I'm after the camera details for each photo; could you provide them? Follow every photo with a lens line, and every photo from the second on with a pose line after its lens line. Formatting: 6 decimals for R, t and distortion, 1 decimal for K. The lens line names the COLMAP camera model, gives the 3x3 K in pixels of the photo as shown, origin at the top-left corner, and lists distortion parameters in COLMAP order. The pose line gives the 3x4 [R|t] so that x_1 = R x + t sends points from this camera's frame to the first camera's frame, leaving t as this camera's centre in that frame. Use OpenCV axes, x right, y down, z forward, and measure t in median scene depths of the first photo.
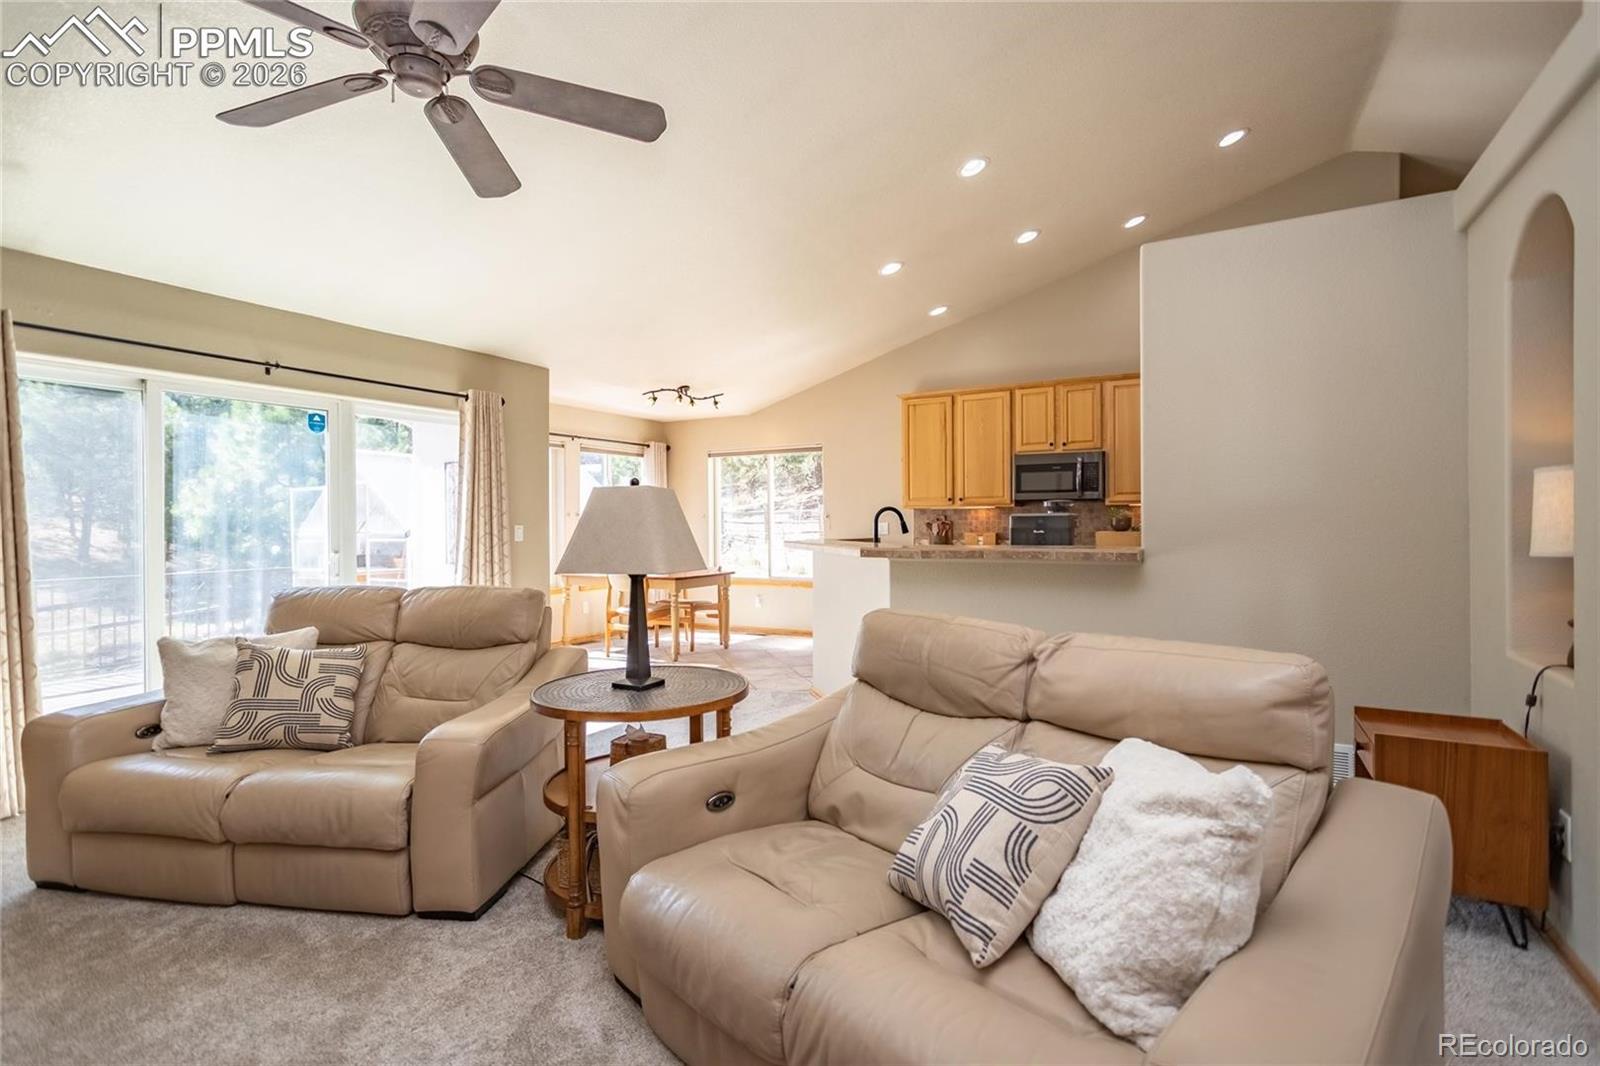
lens RADIAL K [[776.3, 0, 800.0], [0, 776.3, 533.0], [0, 0, 1]] dist [0.028562, -0.000111]
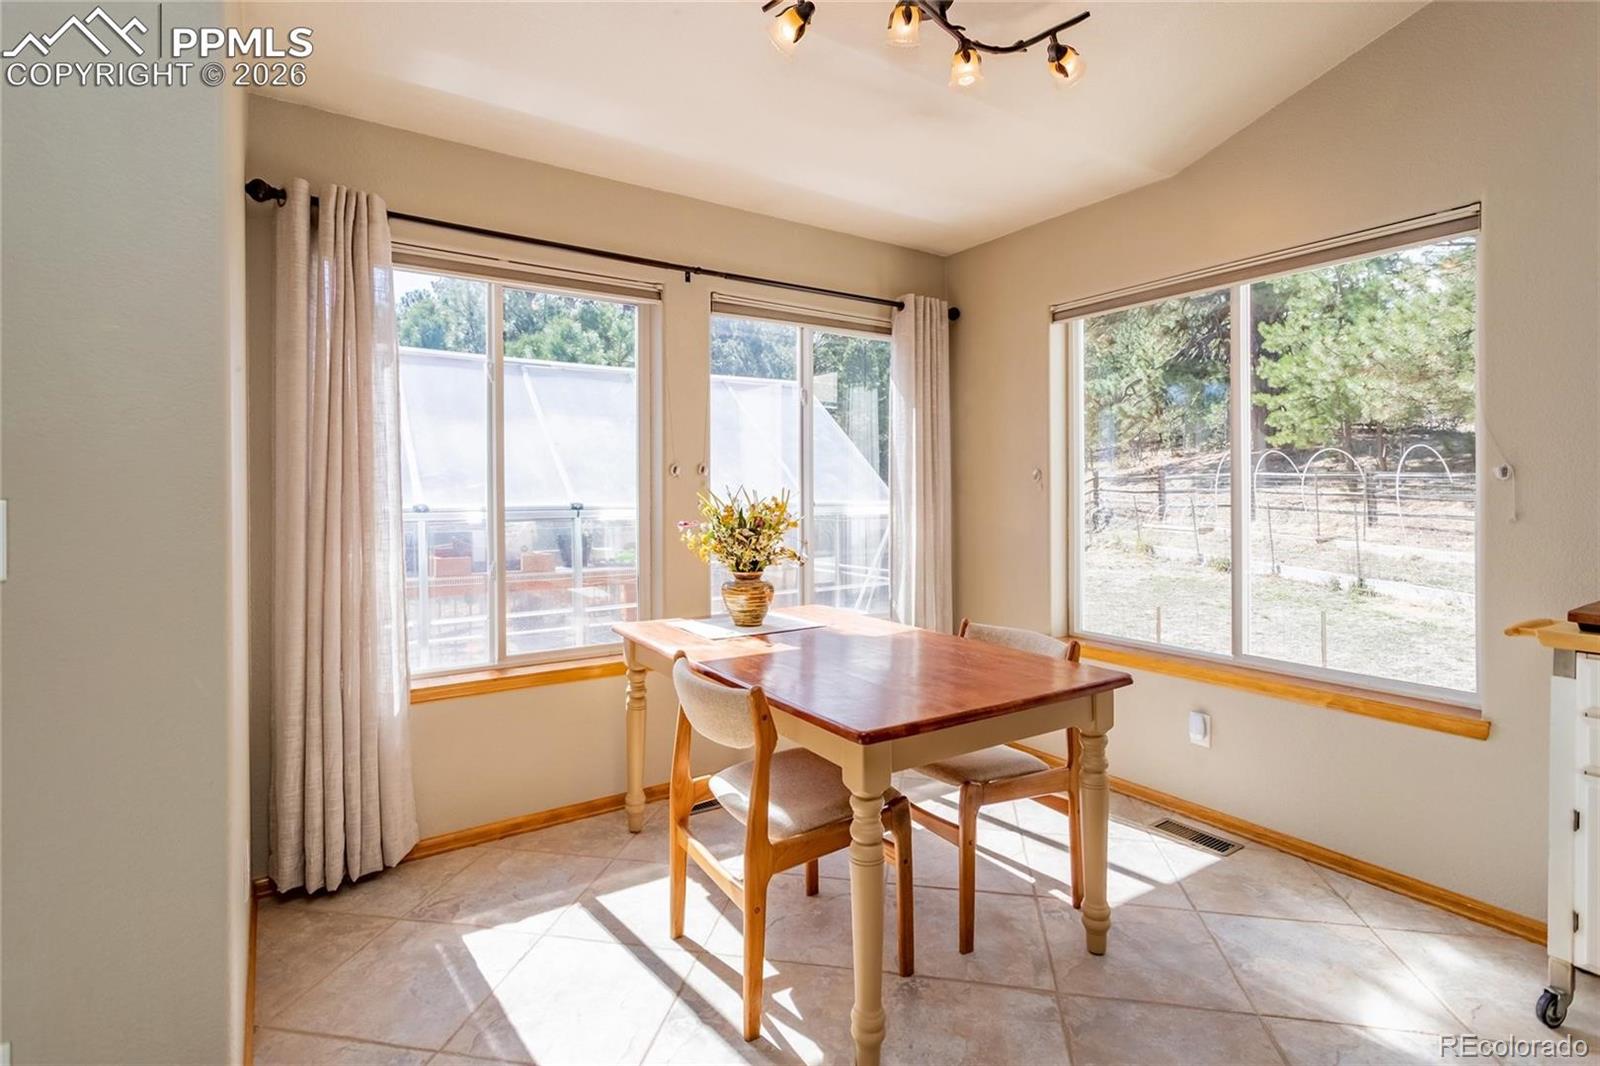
lens RADIAL K [[788.7, 0, 808.7], [0, 788.7, 492.7], [0, 0, 1]] dist [-0.000442, 0.001066]
pose [[0.899698, 0.003743, -0.436496, -0.065796], [-0.008566, 0.999922, -0.009082, -0.009575], [0.436428, 0.011910, 0.899660, 0.713842]]
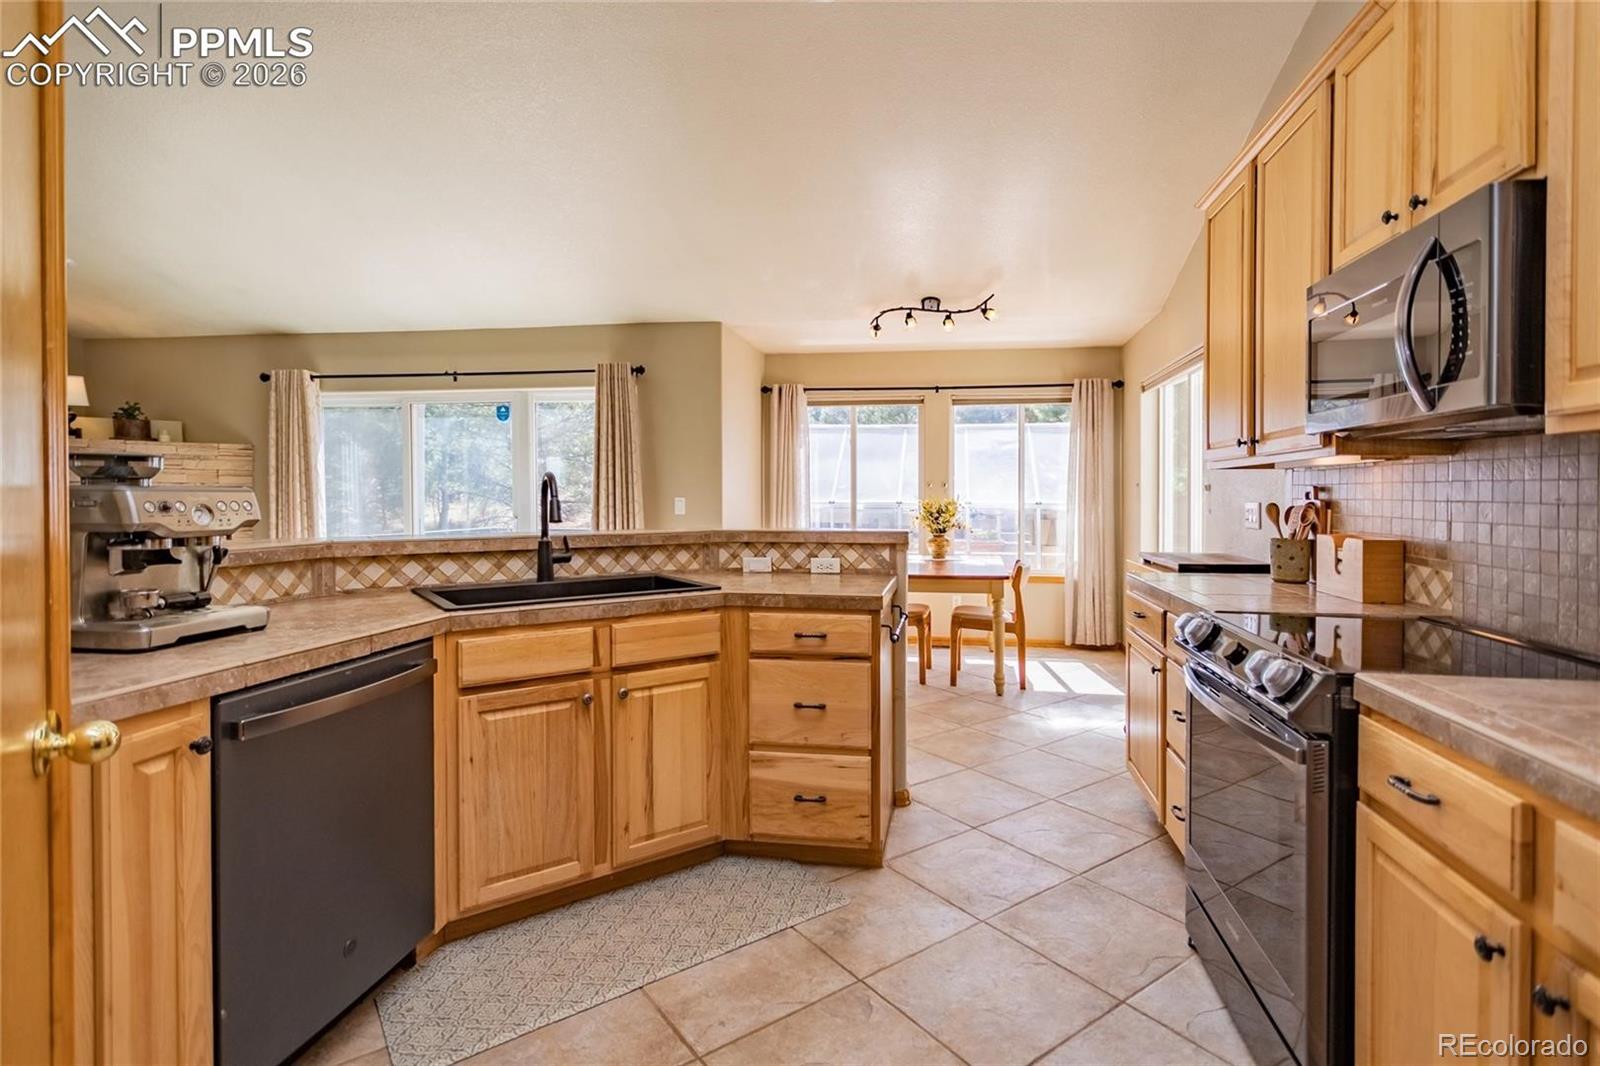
lens RADIAL K [[788.7, 0, 808.7], [0, 788.7, 492.7], [0, 0, 1]] dist [-0.000442, 0.001066]
pose [[0.349544, 0.002493, -0.936917, 0.455482], [-0.018552, 0.999819, -0.004261, -0.010396], [0.936736, 0.018871, 0.349527, 0.634777]]
